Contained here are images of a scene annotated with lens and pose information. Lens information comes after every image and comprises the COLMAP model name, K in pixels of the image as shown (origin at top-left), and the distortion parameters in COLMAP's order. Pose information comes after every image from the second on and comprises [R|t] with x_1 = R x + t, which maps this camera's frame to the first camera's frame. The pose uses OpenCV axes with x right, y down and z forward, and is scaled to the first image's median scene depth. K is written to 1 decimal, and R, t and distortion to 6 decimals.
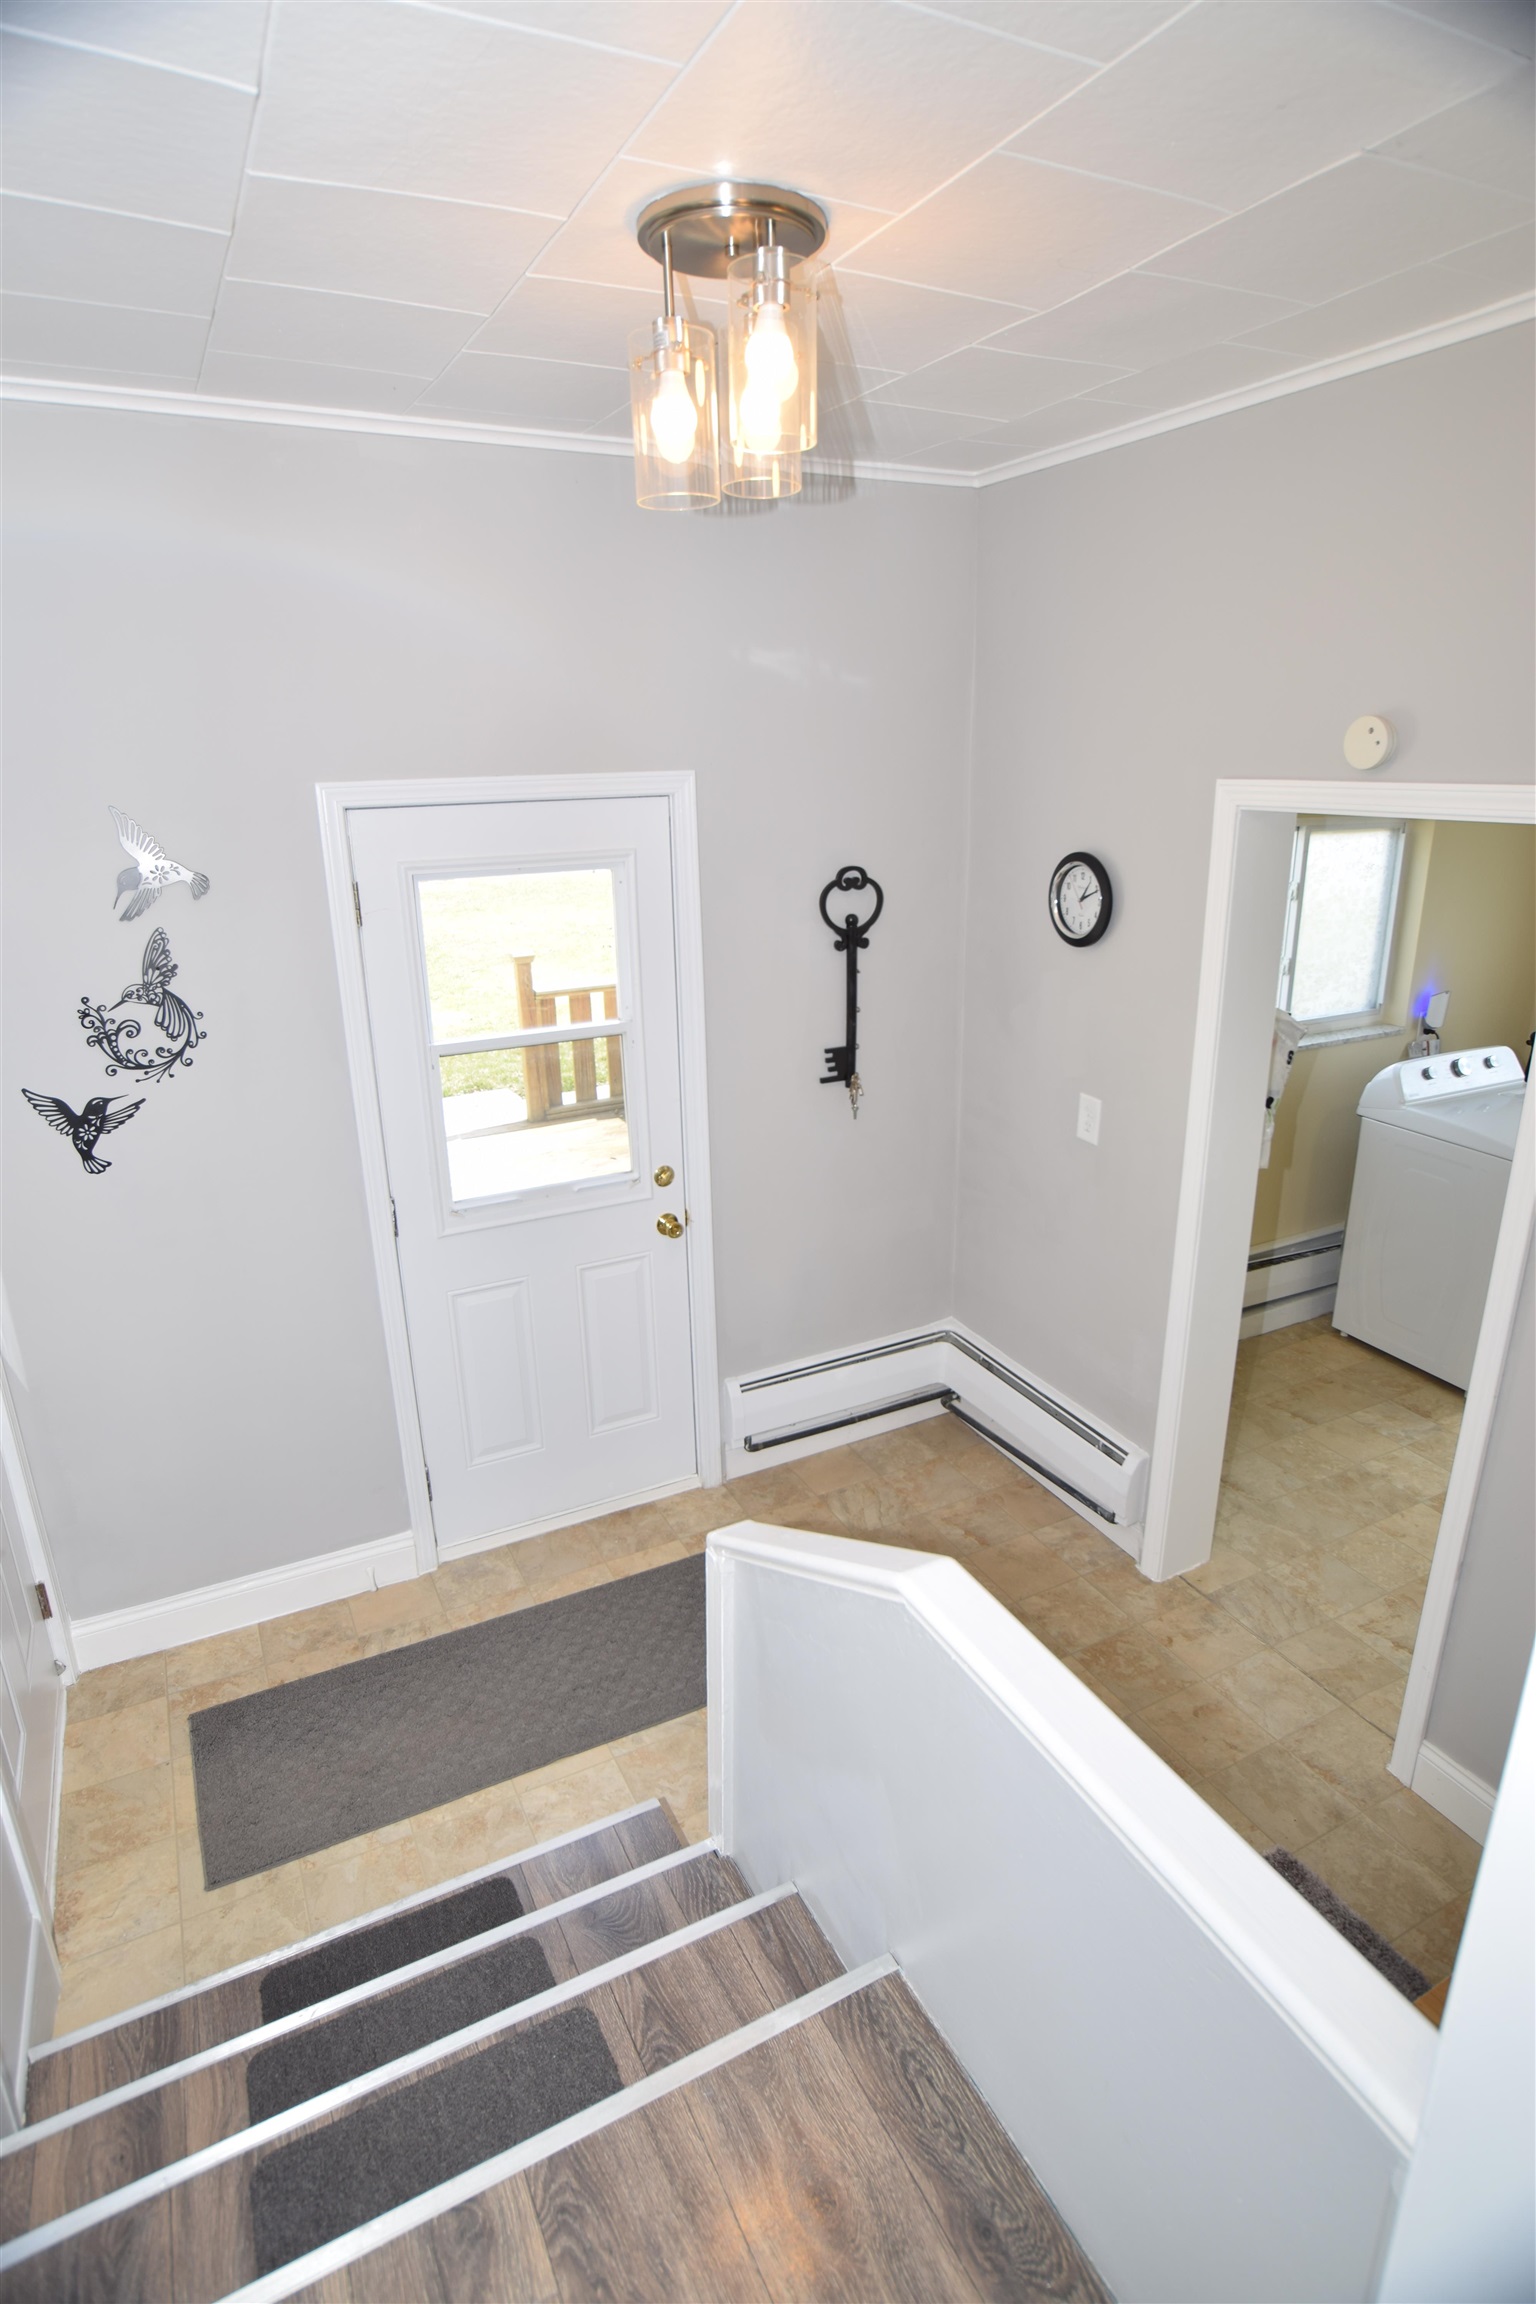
lens RADIAL K [[1230.6, 0, 769.8], [0, 1230.6, 1156.4], [0, 0, 1]] dist [-0.033808, 0.000382]
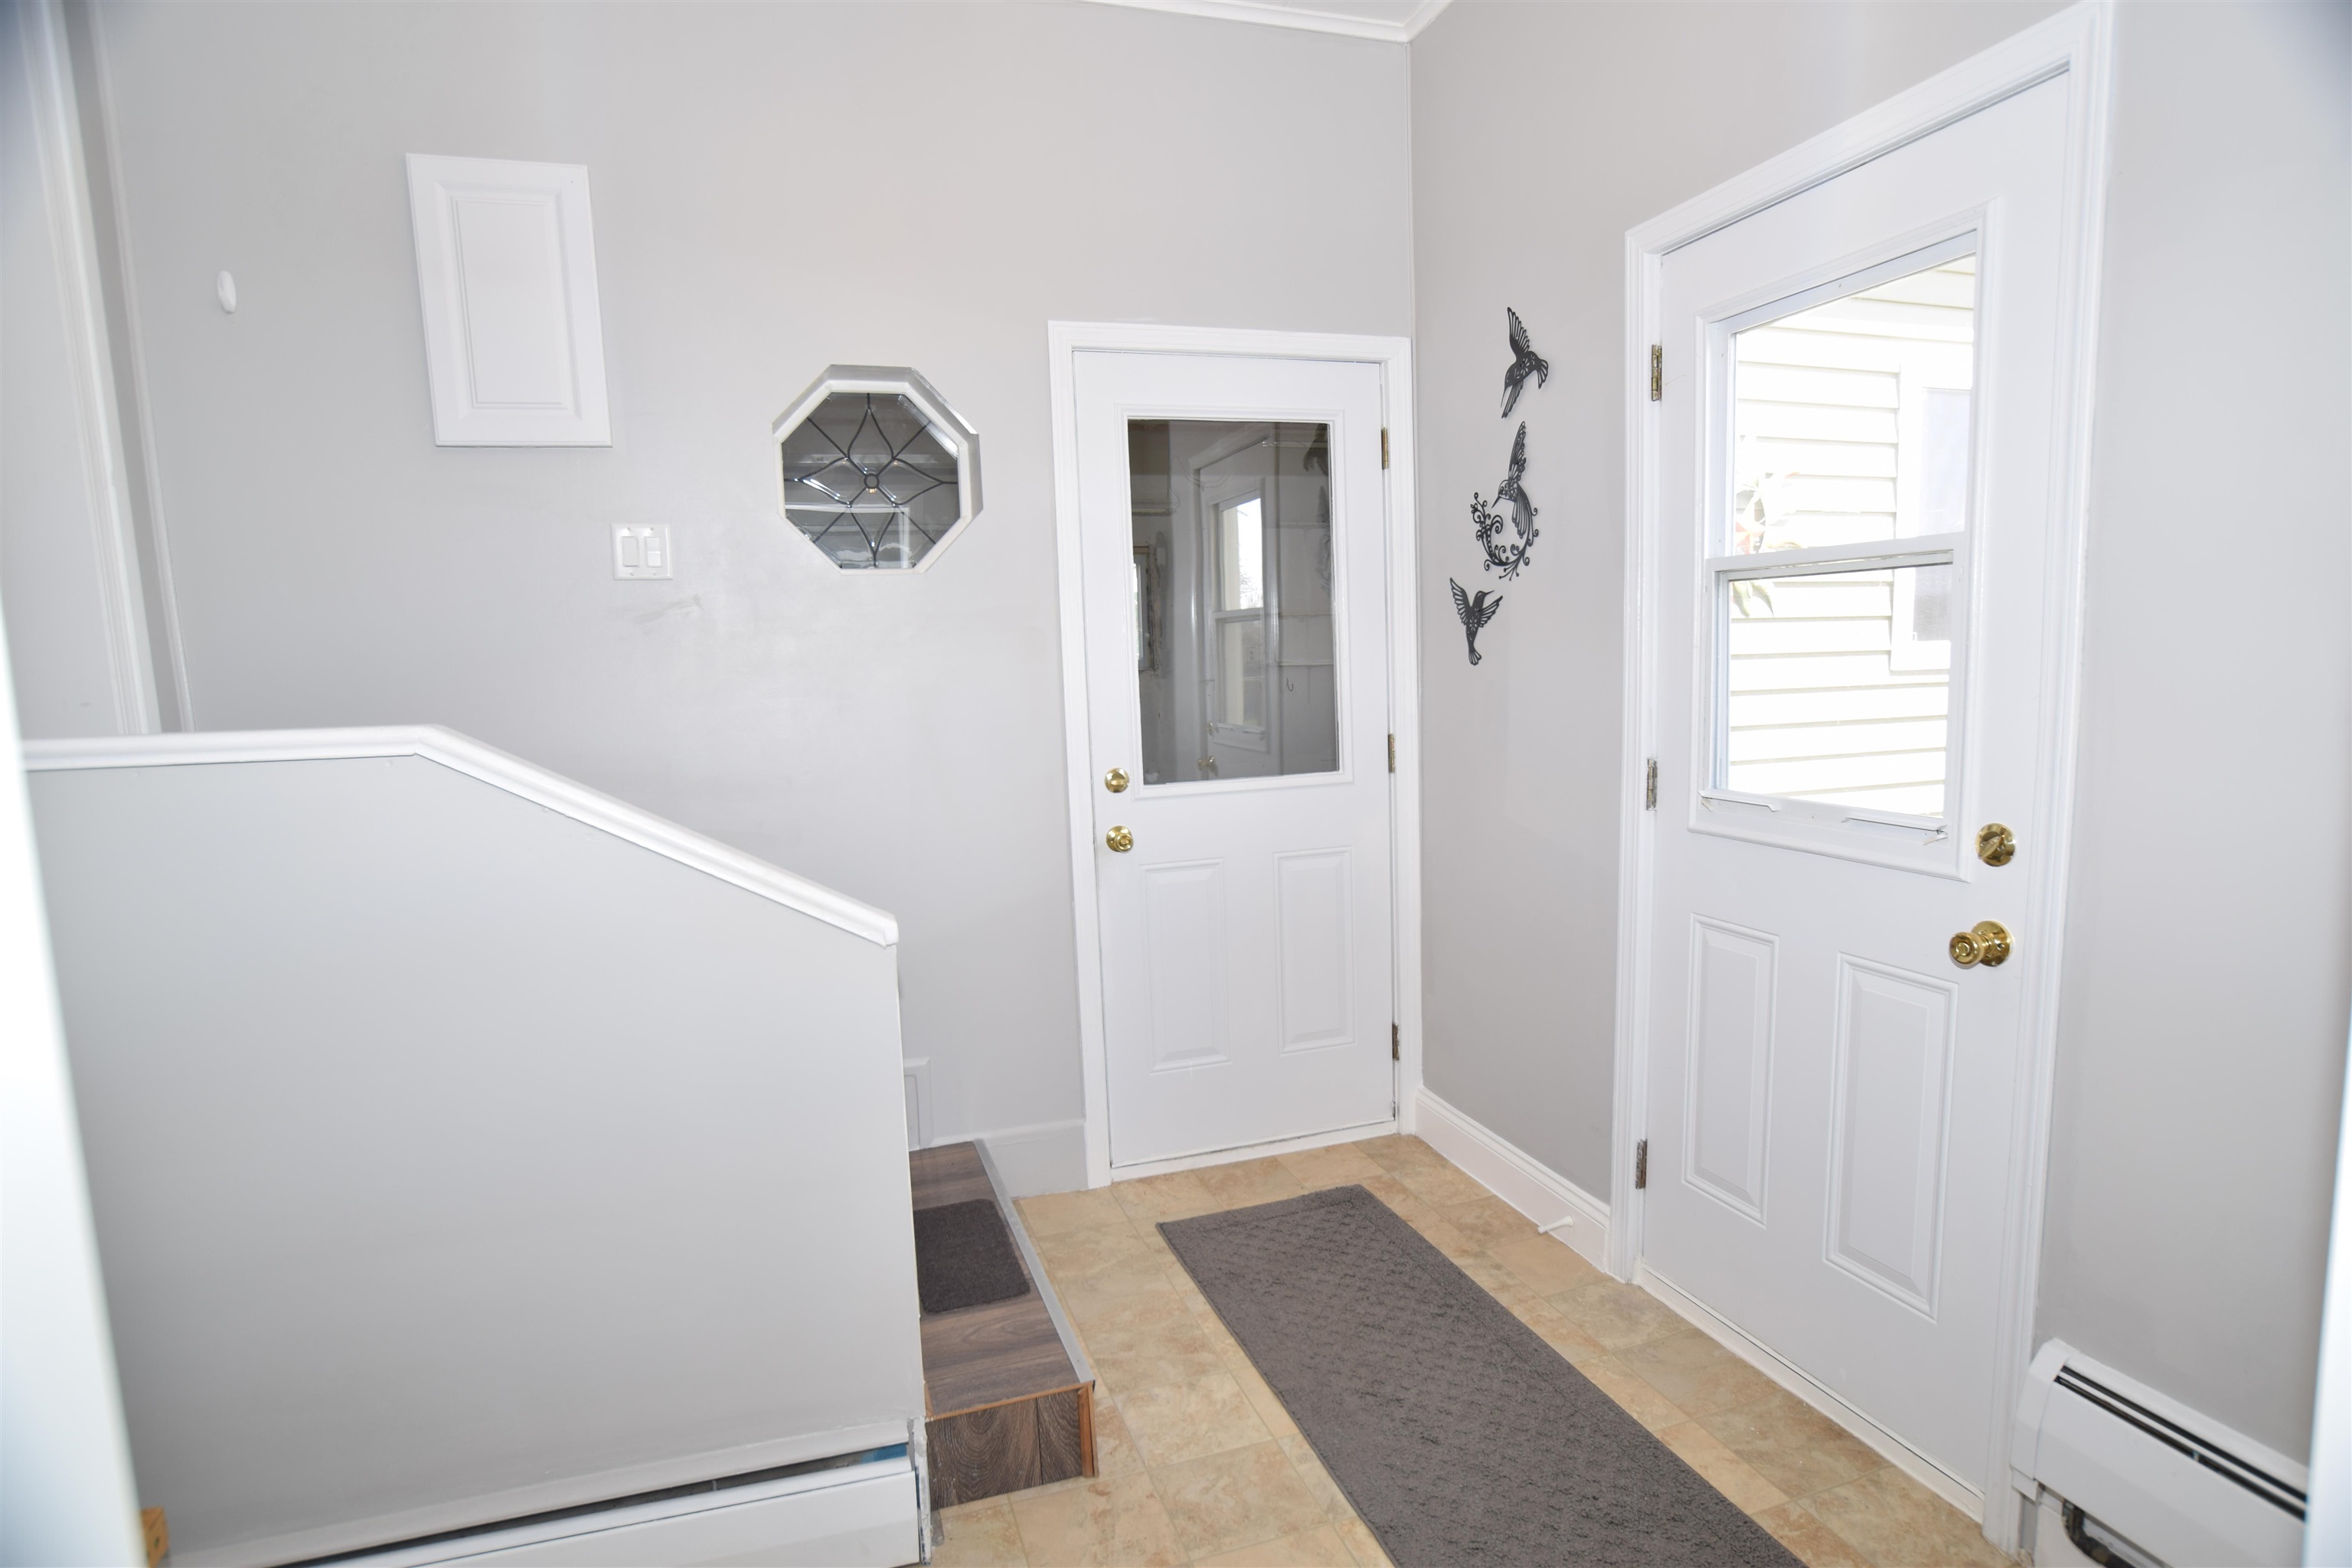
lens RADIAL K [[1256.2, 0, 1179.9], [0, 1256.2, 785.2], [0, 0, 1]] dist [-0.033808, 0.000382]
pose [[-0.139345, 0.130621, -0.981591, 0.579670], [-0.286437, 0.943569, 0.166224, 0.005257], [0.947912, 0.304327, -0.094067, 0.899307]]
